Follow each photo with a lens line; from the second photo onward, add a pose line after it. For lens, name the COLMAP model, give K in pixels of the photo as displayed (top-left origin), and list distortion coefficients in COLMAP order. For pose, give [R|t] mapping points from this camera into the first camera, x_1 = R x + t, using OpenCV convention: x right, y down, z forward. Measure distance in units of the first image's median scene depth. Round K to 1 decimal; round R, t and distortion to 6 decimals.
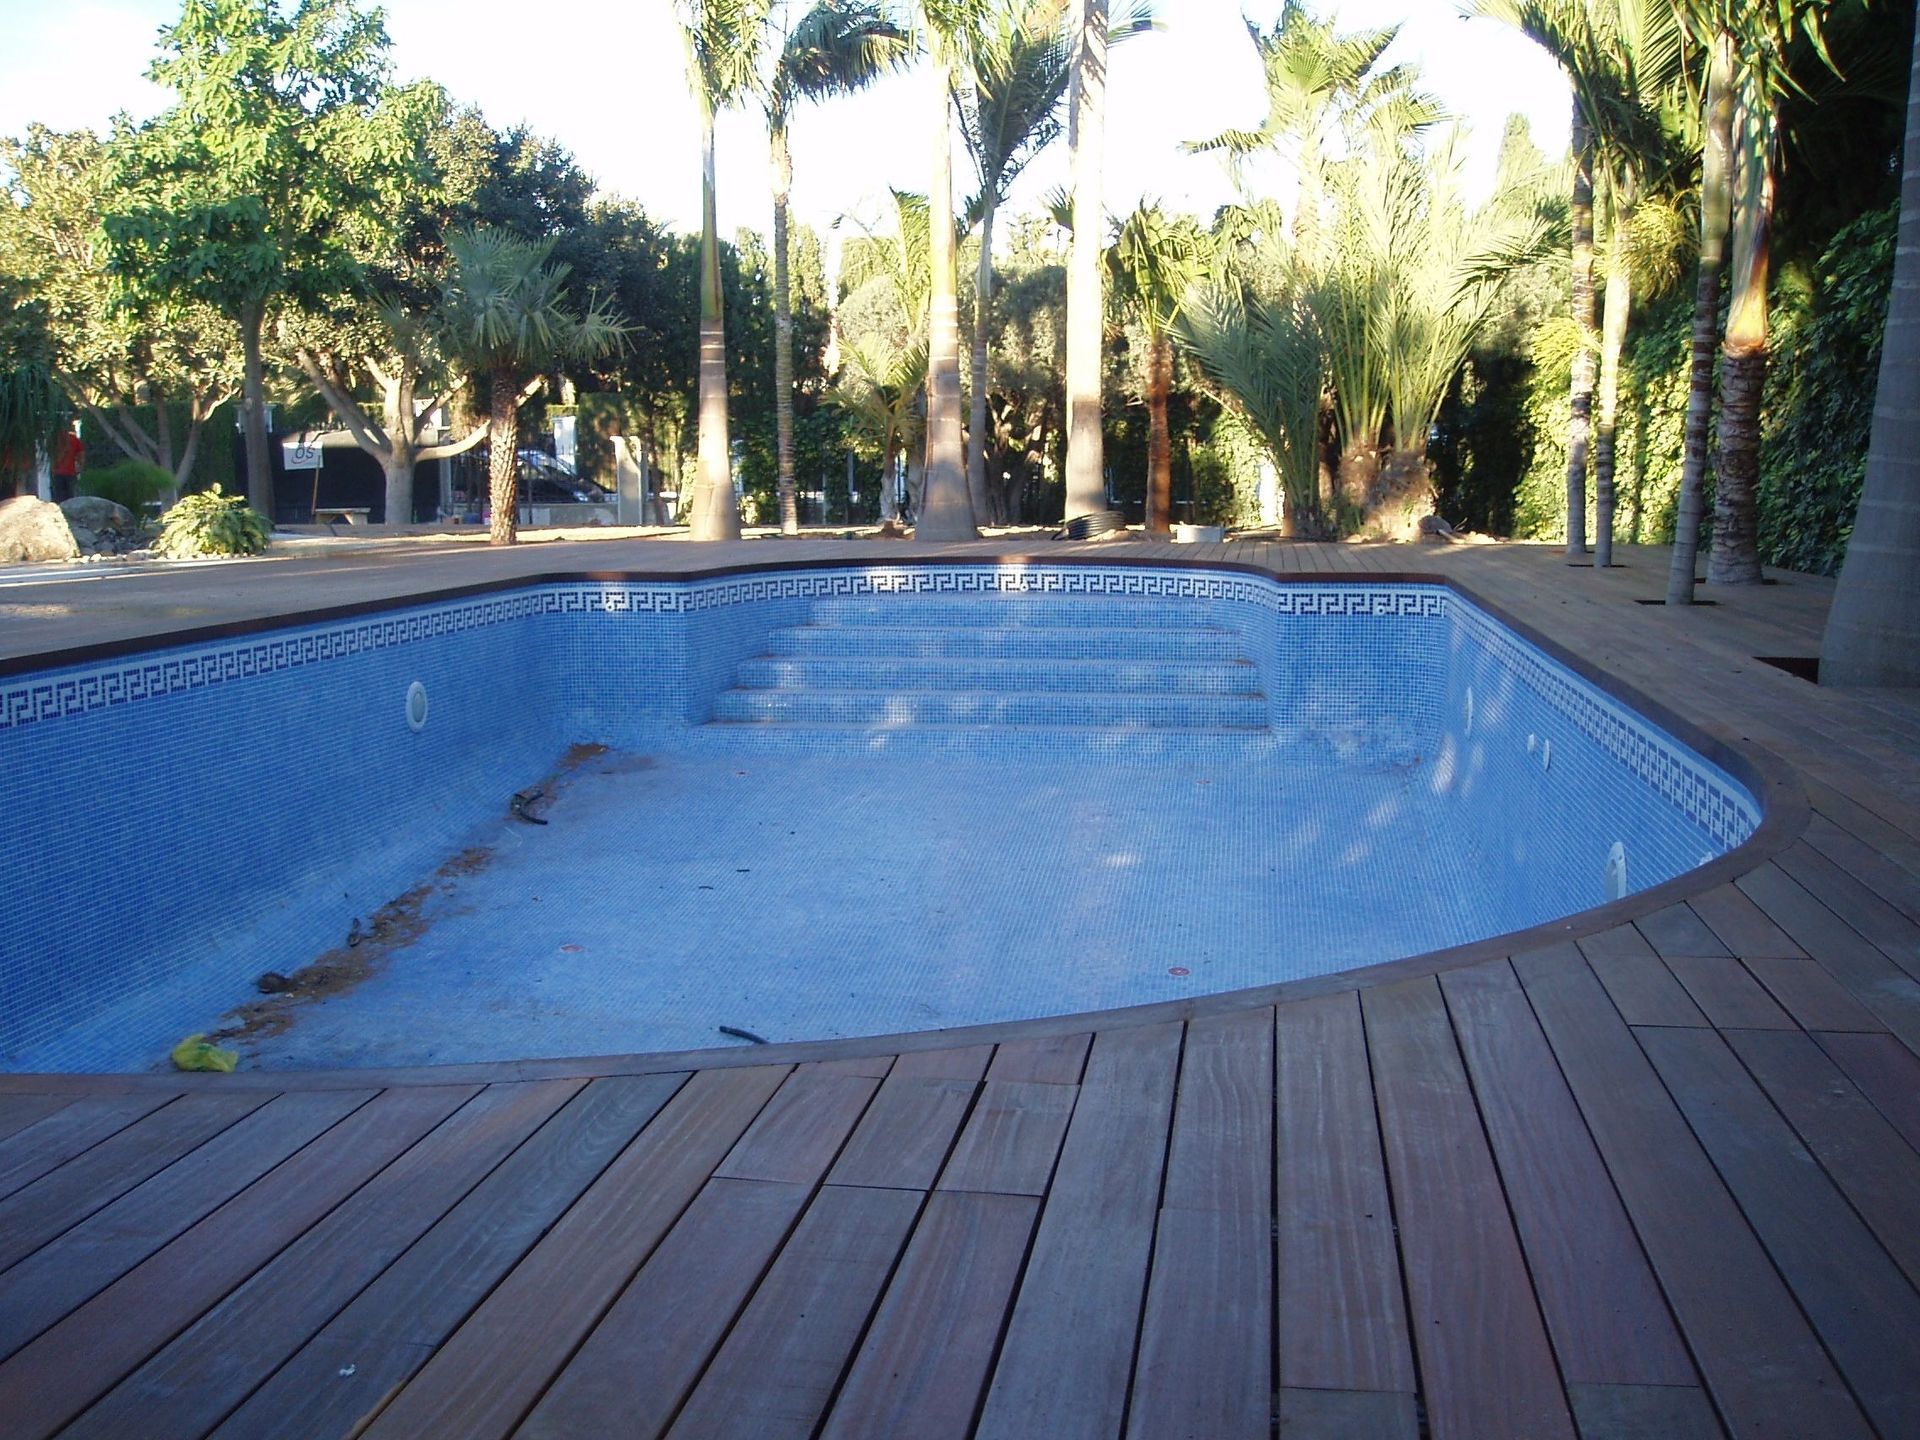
lens RADIAL K [[2093.1, 0, 960.0], [0, 2093.1, 720.0], [0, 0, 1]] dist [-0.165598, 0.076741]
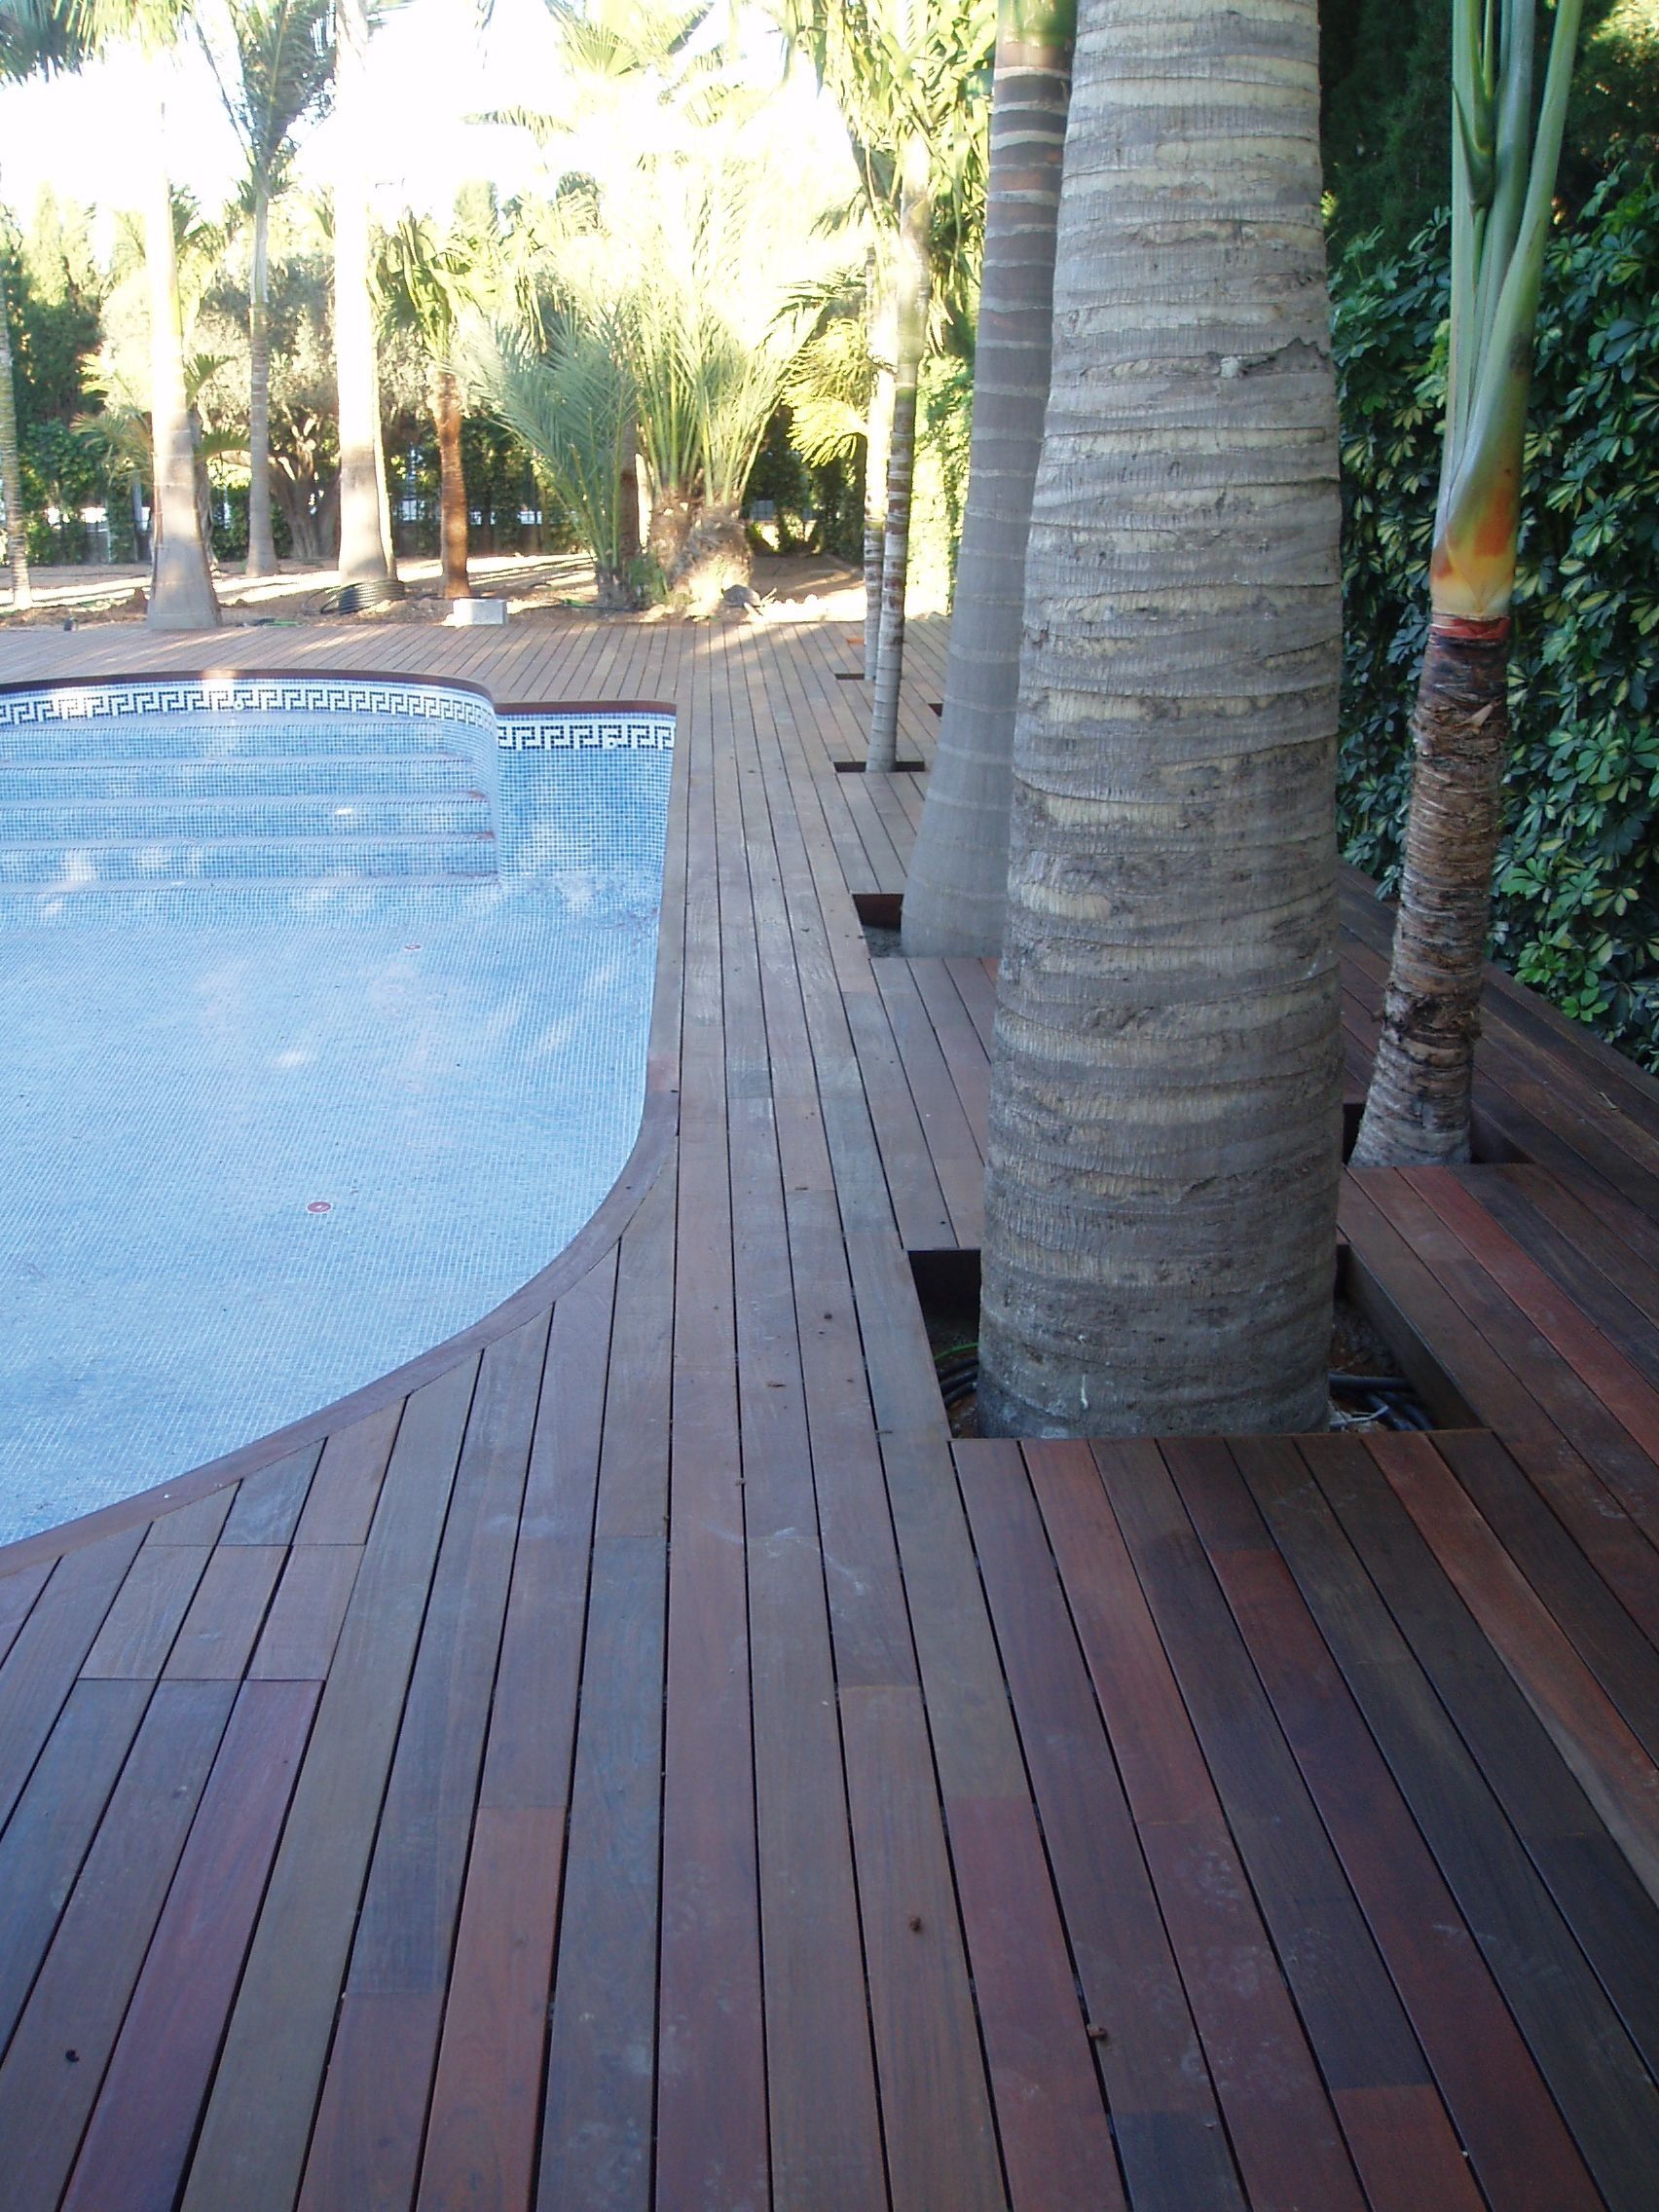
lens RADIAL K [[2411.5, 0, 829.5], [0, 2411.5, 1106.0], [0, 0, 1]] dist [-0.165598, 0.076741]
pose [[0.981395, -0.051902, 0.184849, 0.087083], [0.021881, 0.986730, 0.160887, -0.056859], [-0.190746, -0.153849, 0.969508, -0.035227]]
